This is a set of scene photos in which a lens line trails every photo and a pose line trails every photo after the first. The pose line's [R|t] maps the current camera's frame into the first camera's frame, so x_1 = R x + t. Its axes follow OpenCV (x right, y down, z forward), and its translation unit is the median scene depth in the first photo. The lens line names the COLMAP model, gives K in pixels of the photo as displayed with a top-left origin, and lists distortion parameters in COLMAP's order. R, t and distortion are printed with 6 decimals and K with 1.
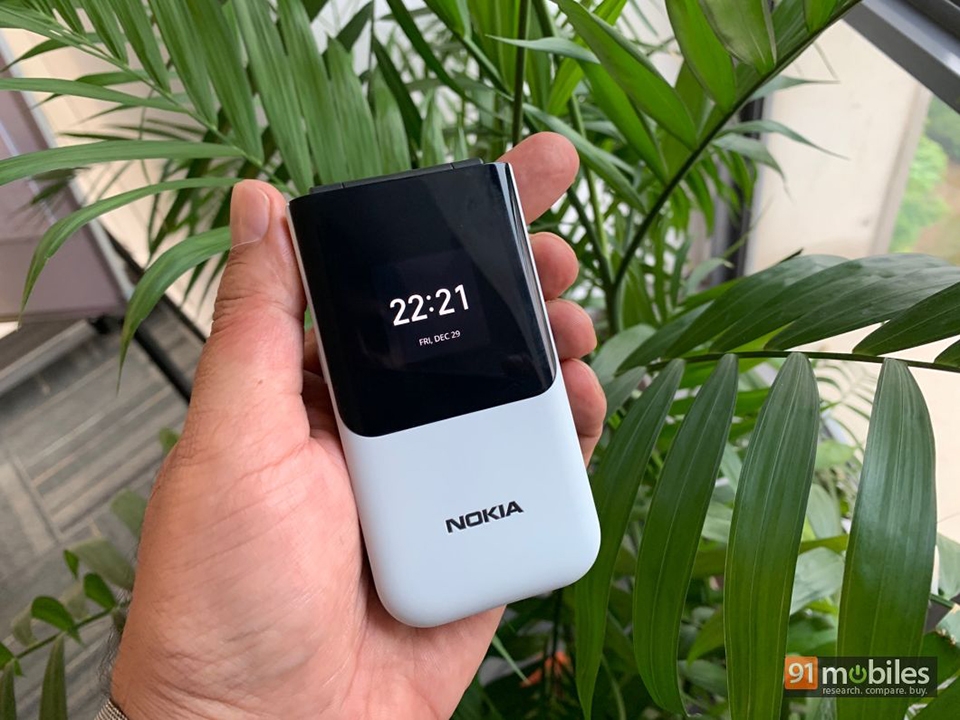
lens RADIAL K [[721.3, 0, 480.0], [0, 721.3, 360.0], [0, 0, 1]] dist [-0.005335, -0.005613]
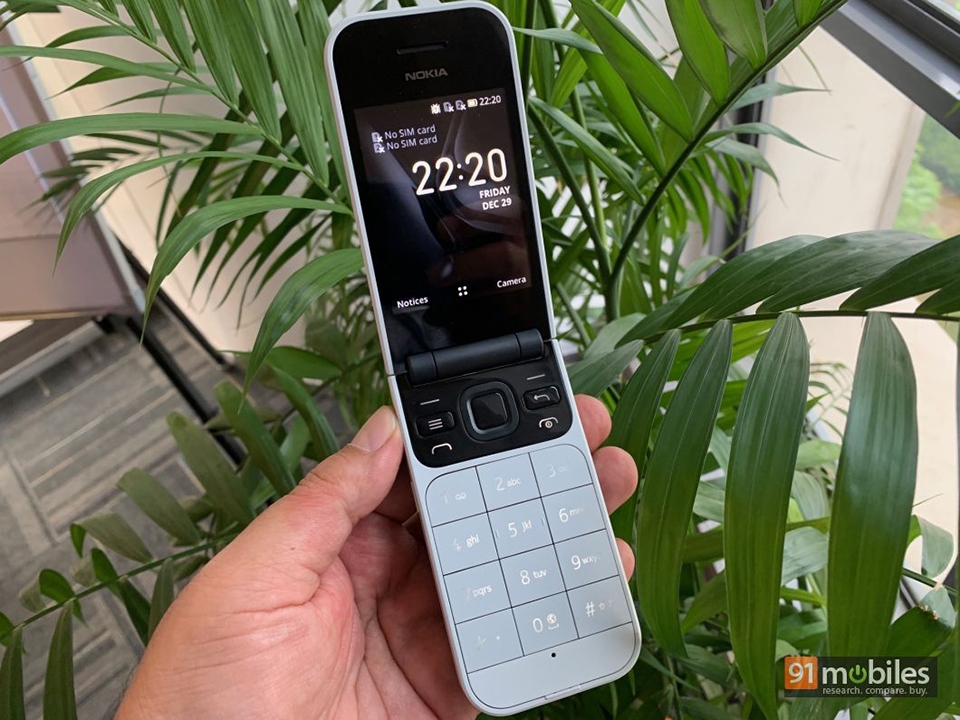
lens RADIAL K [[716.1, 0, 480.0], [0, 716.1, 360.0], [0, 0, 1]] dist [-0.001937, -0.000266]
pose [[0.999849, 0.016855, 0.004233, -0.008340], [-0.016740, 0.999523, -0.025949, 0.058187], [-0.004668, 0.025874, 0.999654, -0.033221]]
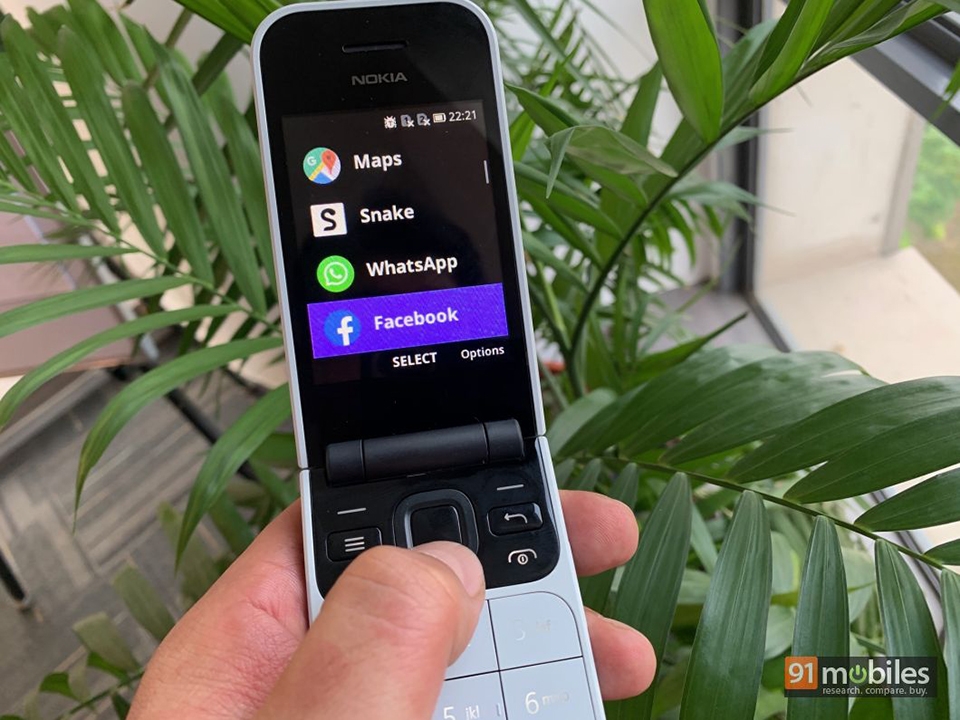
lens RADIAL K [[728.7, 0, 480.2], [0, 728.7, 363.1], [0, 0, 1]] dist [-0.006969, -0.005898]
pose [[0.997453, -0.053469, -0.047203, 0.127722], [0.053815, 0.998532, 0.006109, -0.126248], [0.046807, -0.008633, 0.998867, -0.066339]]
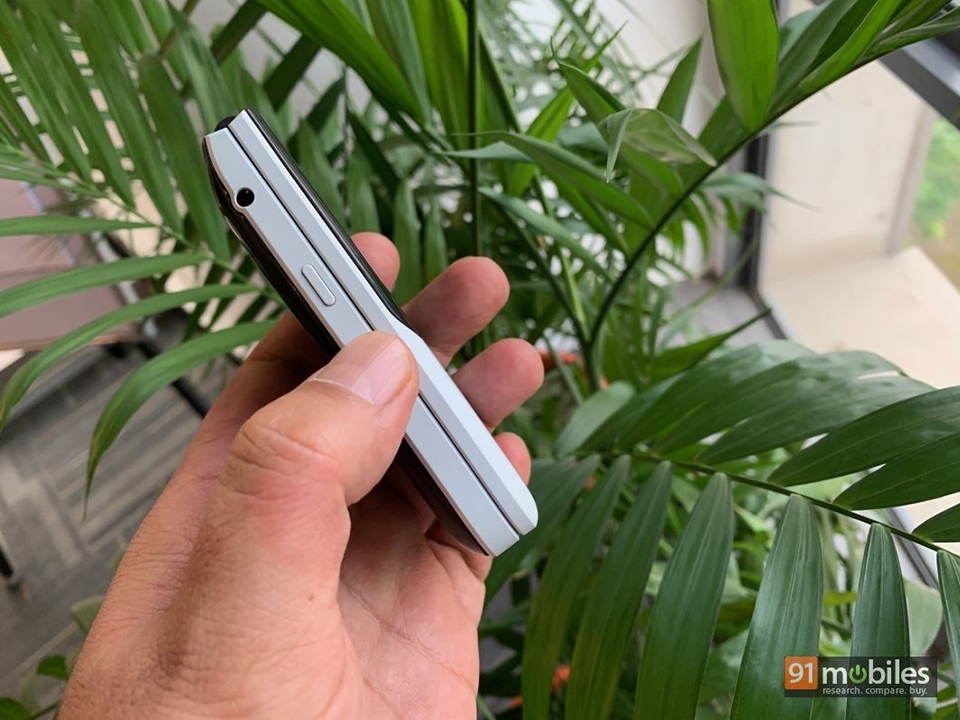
lens RADIAL K [[730.5, 0, 482.6], [0, 730.5, 358.6], [0, 0, 1]] dist [-0.010870, -0.004212]
pose [[0.999058, -0.024427, -0.035861, 0.088658], [0.025084, 0.999523, 0.018007, -0.130450], [0.035404, -0.018890, 0.999195, -0.041067]]
